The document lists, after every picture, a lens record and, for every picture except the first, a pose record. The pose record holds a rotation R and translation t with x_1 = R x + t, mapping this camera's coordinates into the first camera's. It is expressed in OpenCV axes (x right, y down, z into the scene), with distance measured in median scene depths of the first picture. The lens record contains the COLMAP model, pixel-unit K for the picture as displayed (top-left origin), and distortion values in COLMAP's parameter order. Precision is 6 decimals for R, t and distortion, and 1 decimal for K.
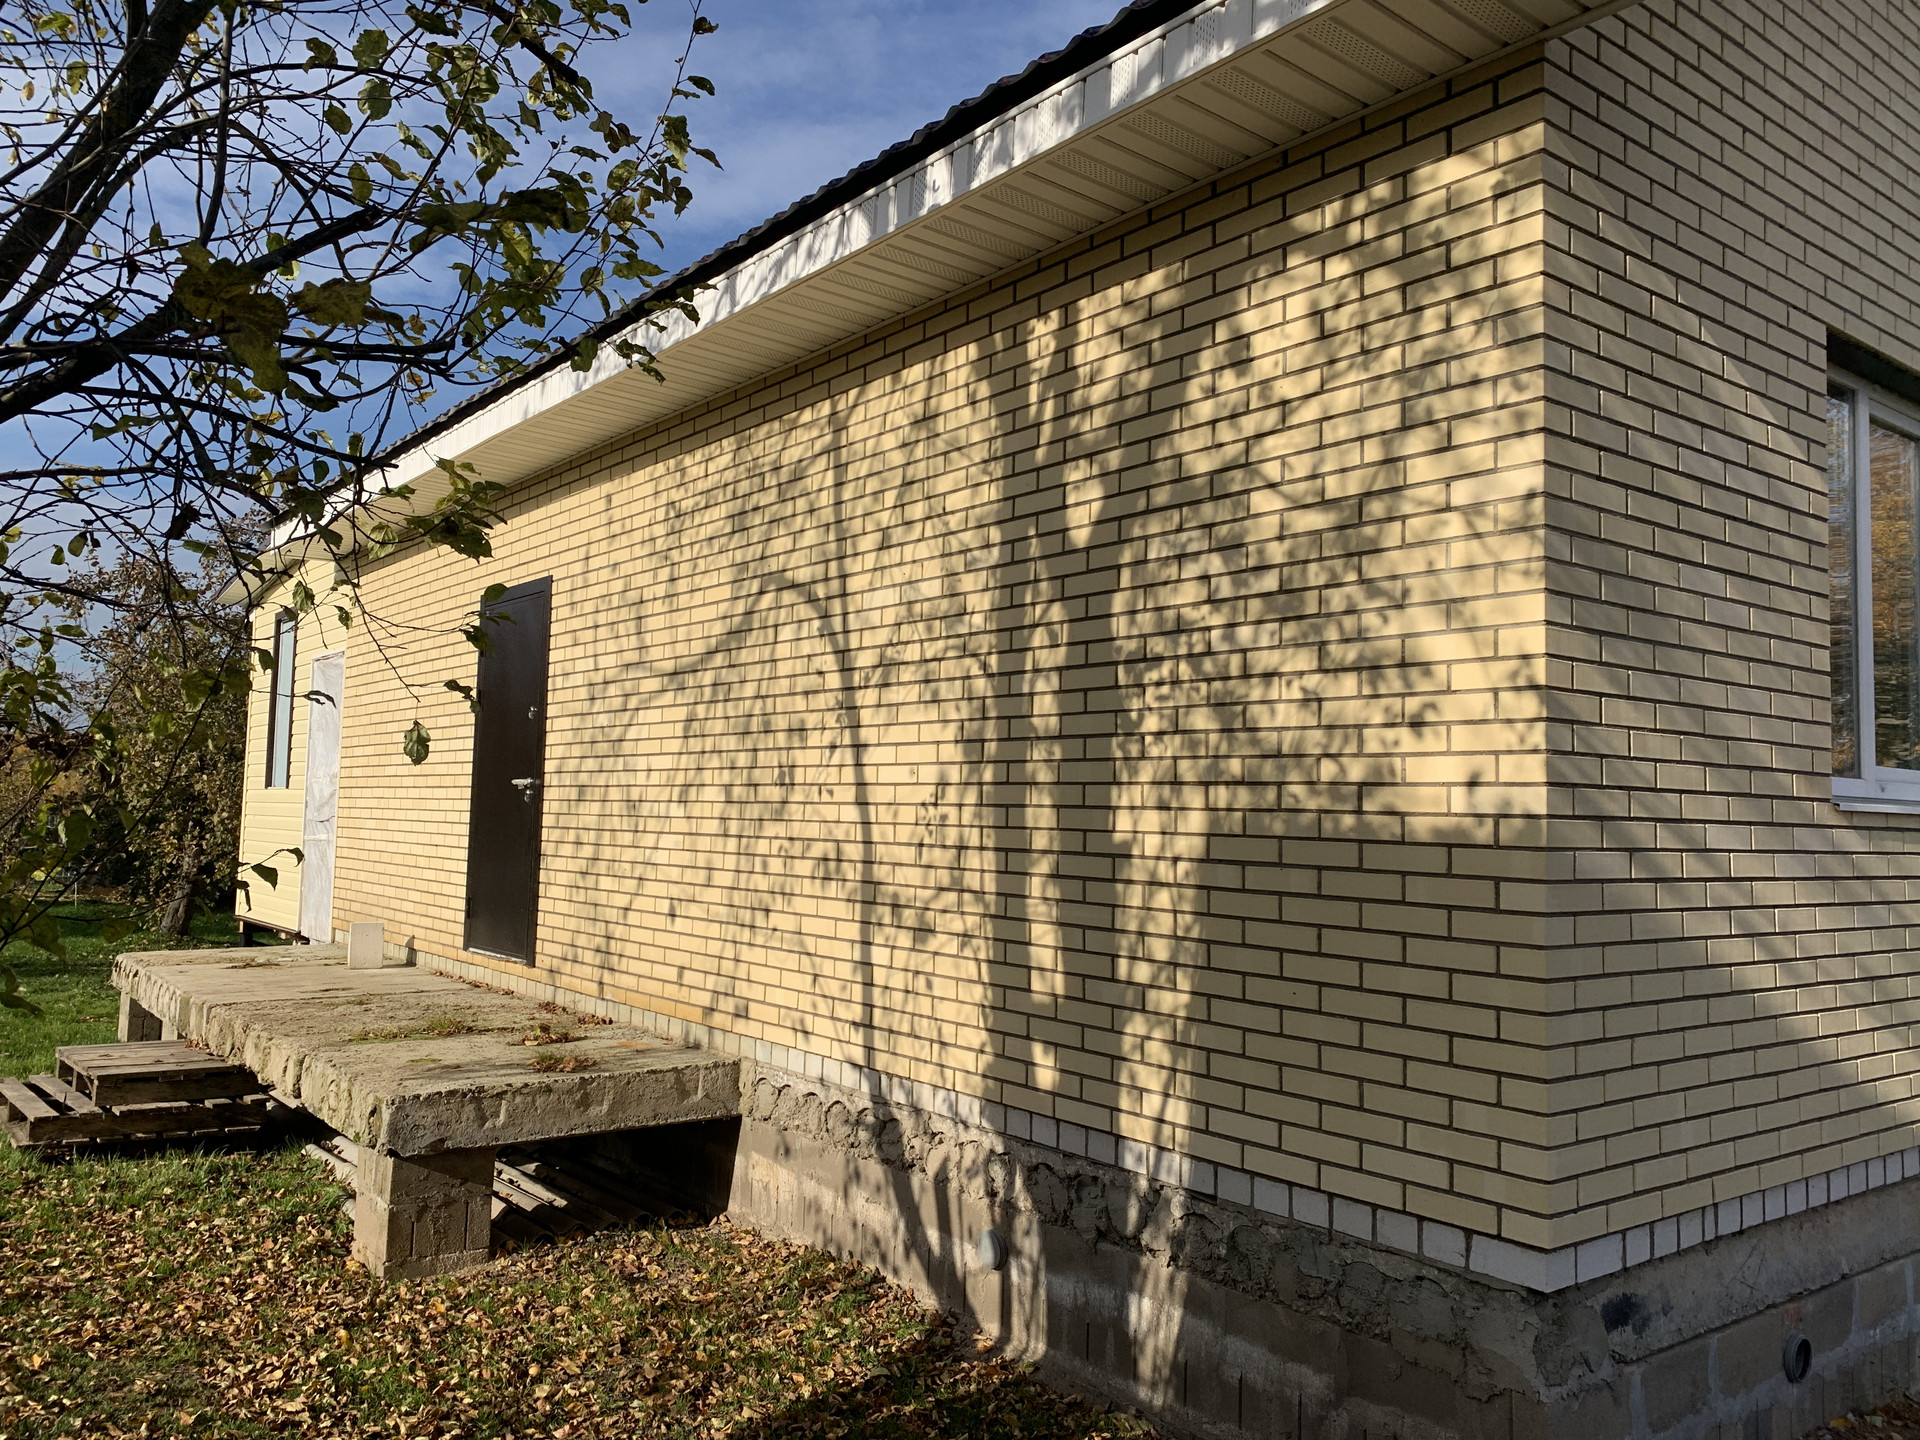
lens RADIAL K [[1453.0, 0, 953.5], [0, 1453.0, 729.1], [0, 0, 1]] dist [0.035165, -0.035385]
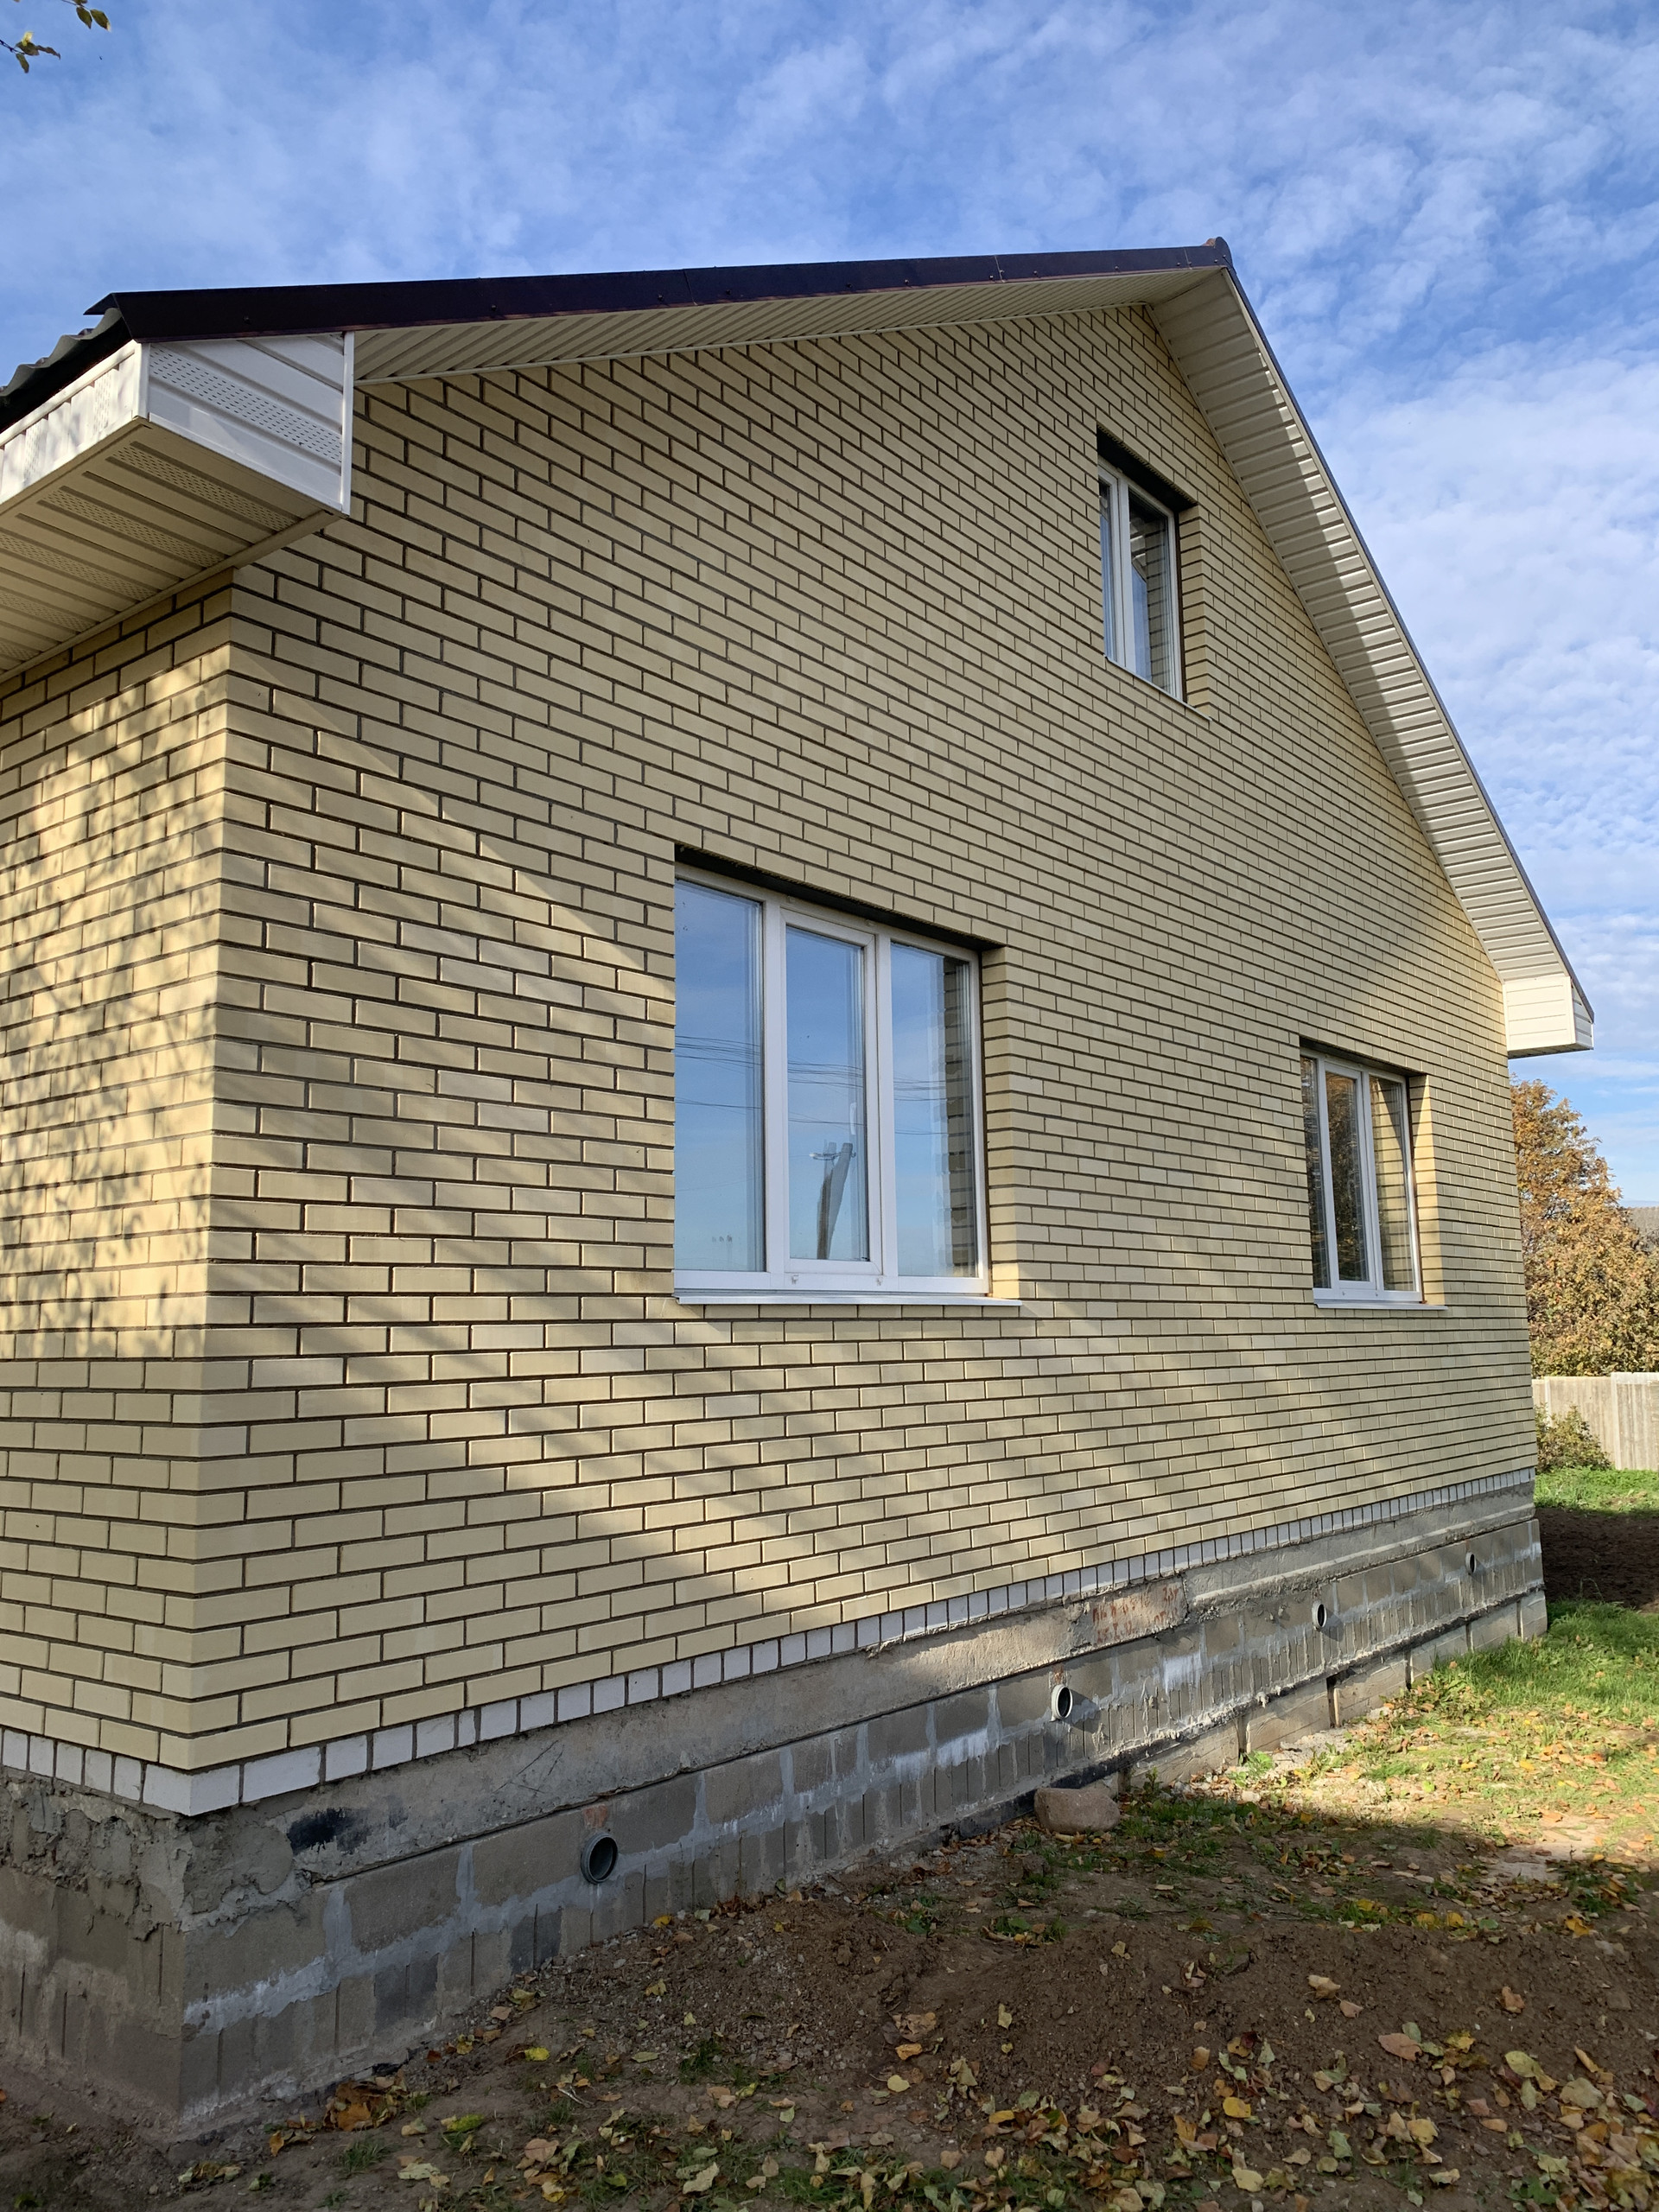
lens RADIAL K [[1674.0, 0, 833.4], [0, 1674.0, 1108.9], [0, 0, 1]] dist [0.035165, -0.035385]
pose [[0.969845, -0.010257, 0.243509, 0.505306], [0.028650, 0.996985, -0.072116, 0.006737], [-0.242035, 0.076917, 0.967214, -0.211289]]
